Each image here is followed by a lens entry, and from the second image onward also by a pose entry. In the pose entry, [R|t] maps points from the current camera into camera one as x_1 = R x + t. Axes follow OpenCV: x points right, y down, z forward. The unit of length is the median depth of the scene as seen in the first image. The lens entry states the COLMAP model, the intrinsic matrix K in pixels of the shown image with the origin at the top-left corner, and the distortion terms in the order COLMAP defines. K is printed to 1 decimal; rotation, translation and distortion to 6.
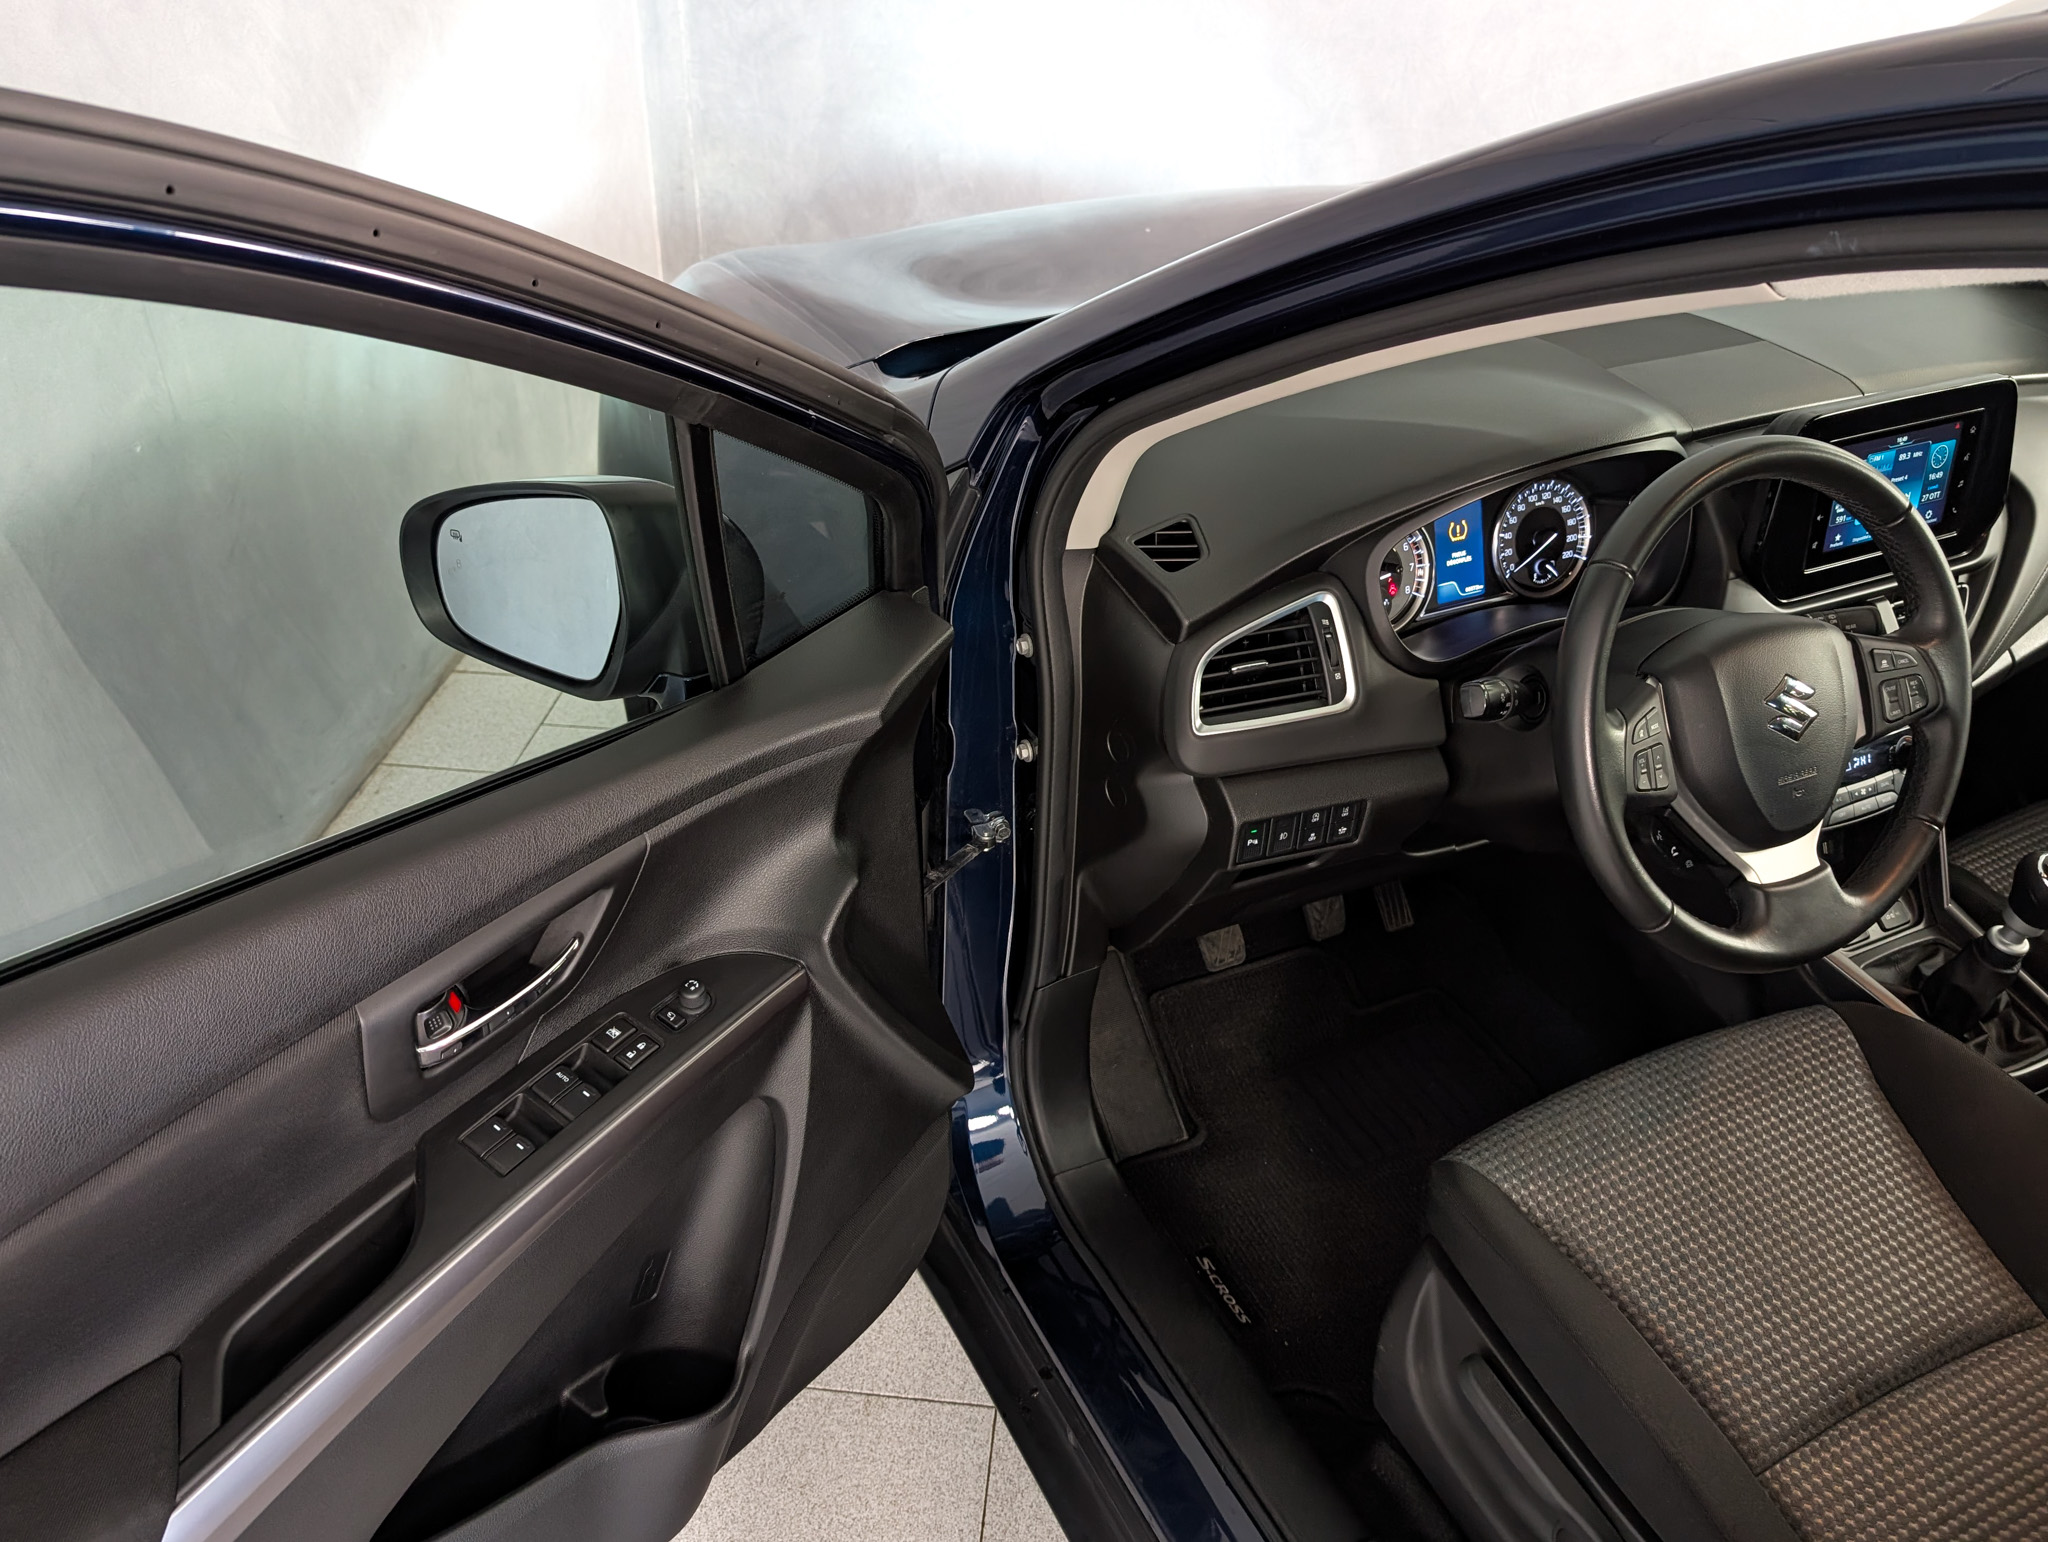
lens RADIAL K [[1559.2, 0, 1018.0], [0, 1559.2, 778.7], [0, 0, 1]] dist [0.030654, -0.015427]
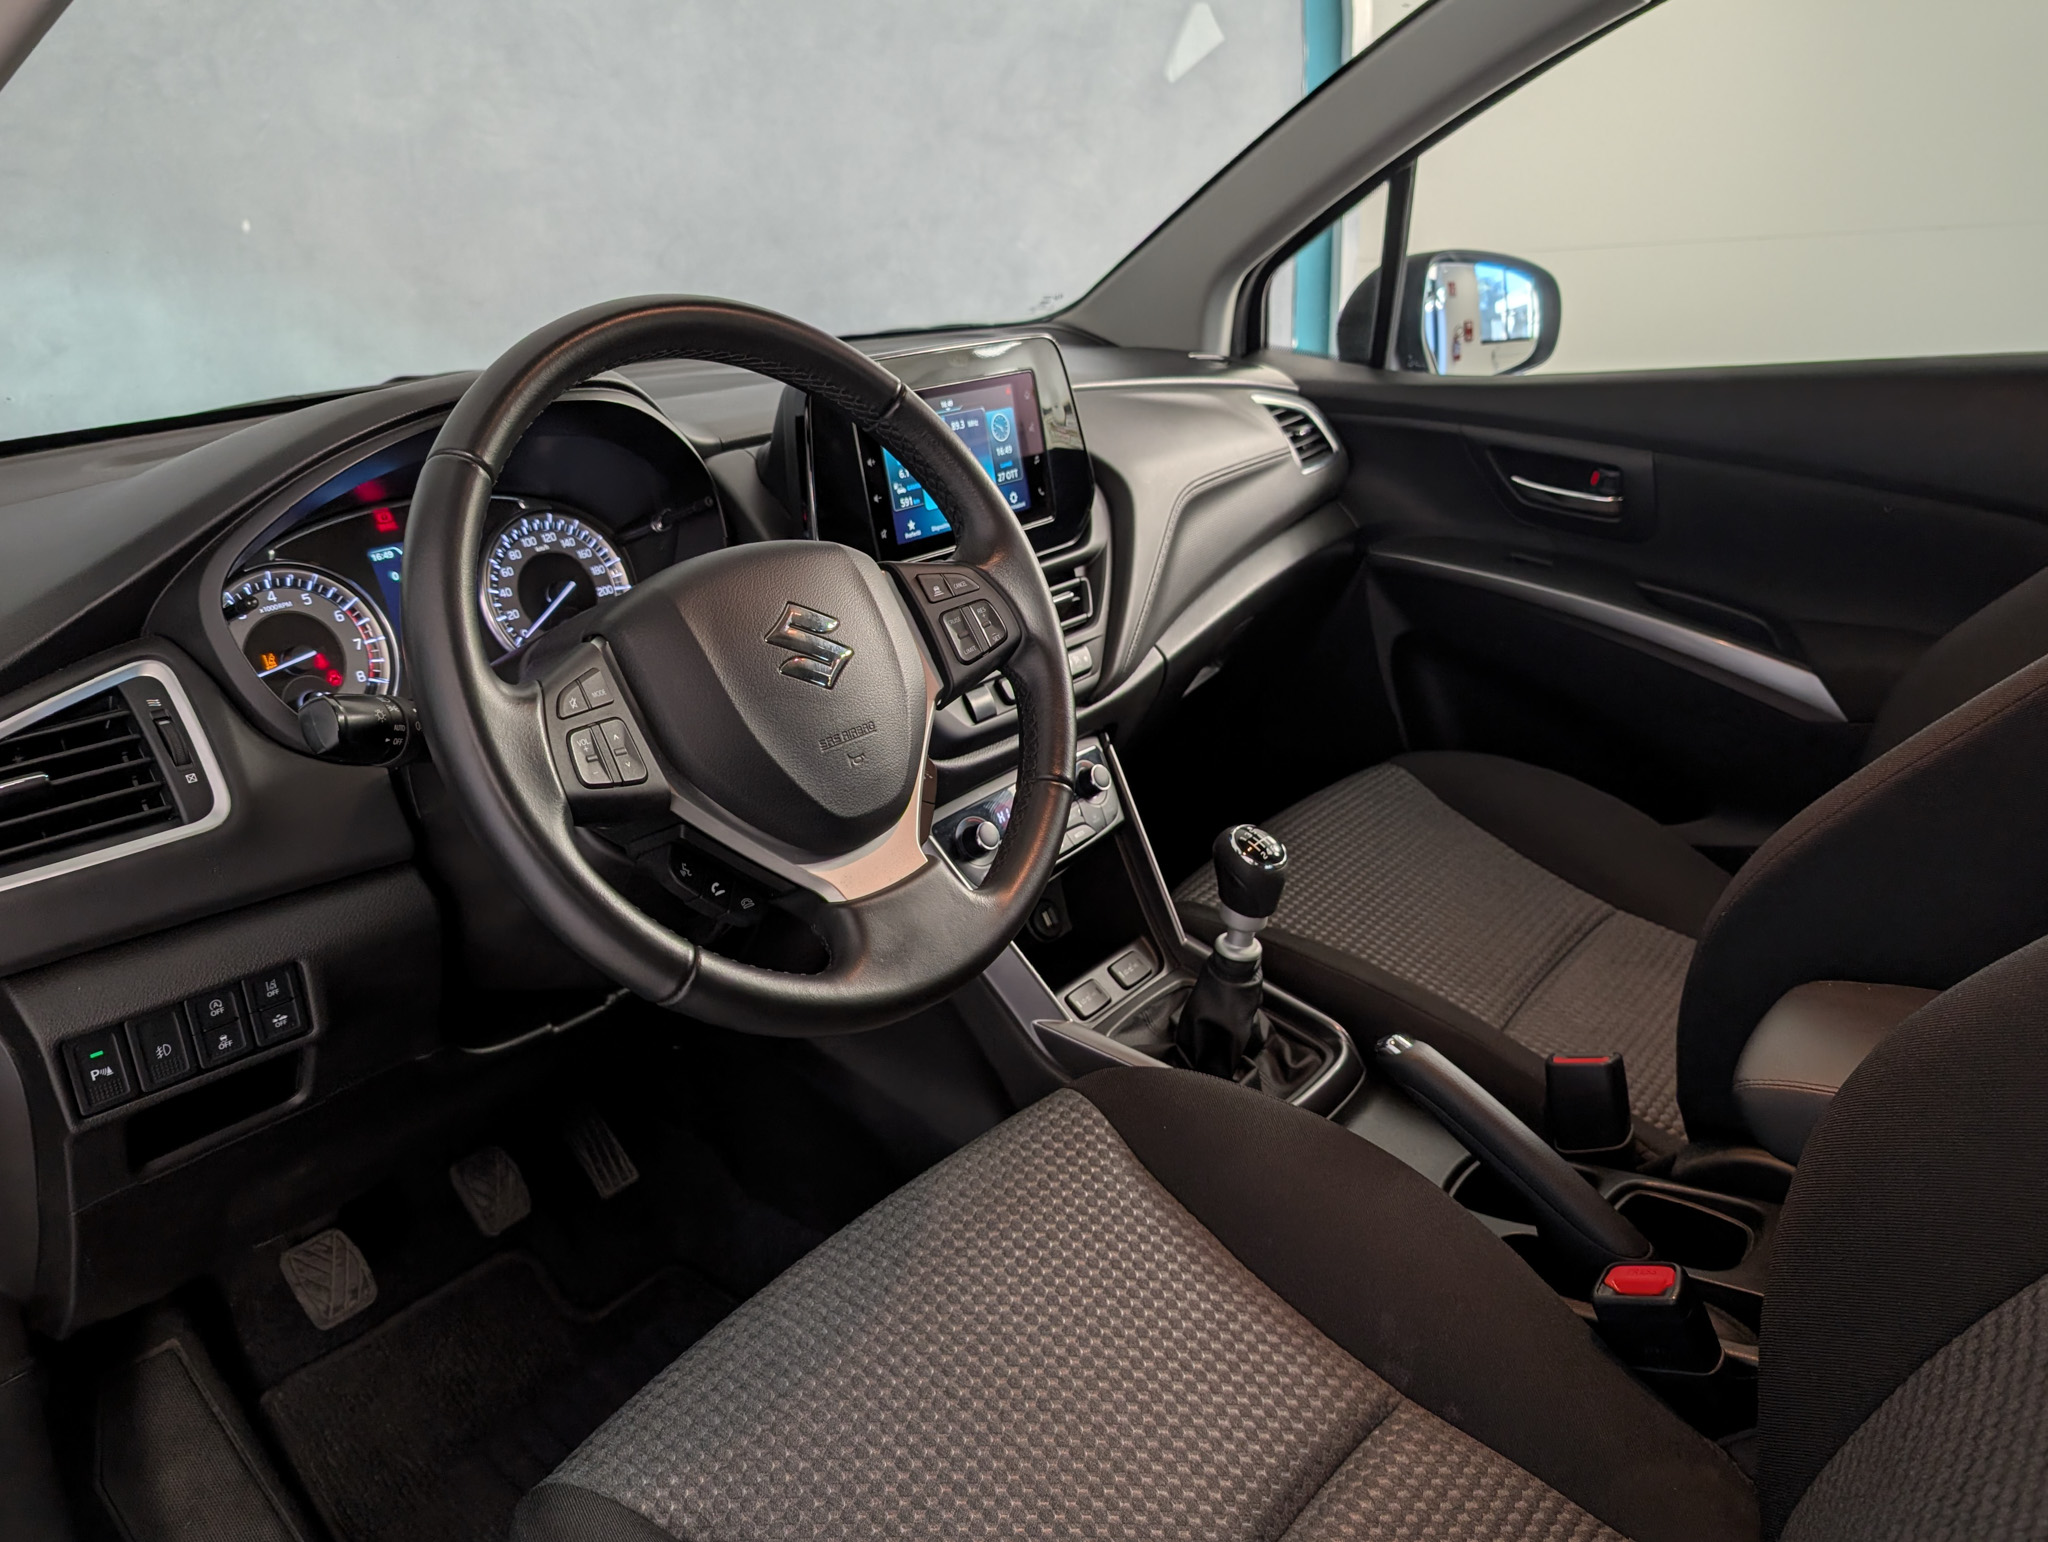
lens RADIAL K [[1559.2, 0, 1010.5], [0, 1559.2, 790.8], [0, 0, 1]] dist [0.030654, -0.015427]
pose [[0.904257, -0.211423, 0.370972, 0.250102], [0.286230, 0.944840, -0.159215, 0.126857], [-0.316848, 0.250154, 0.914894, 0.289728]]
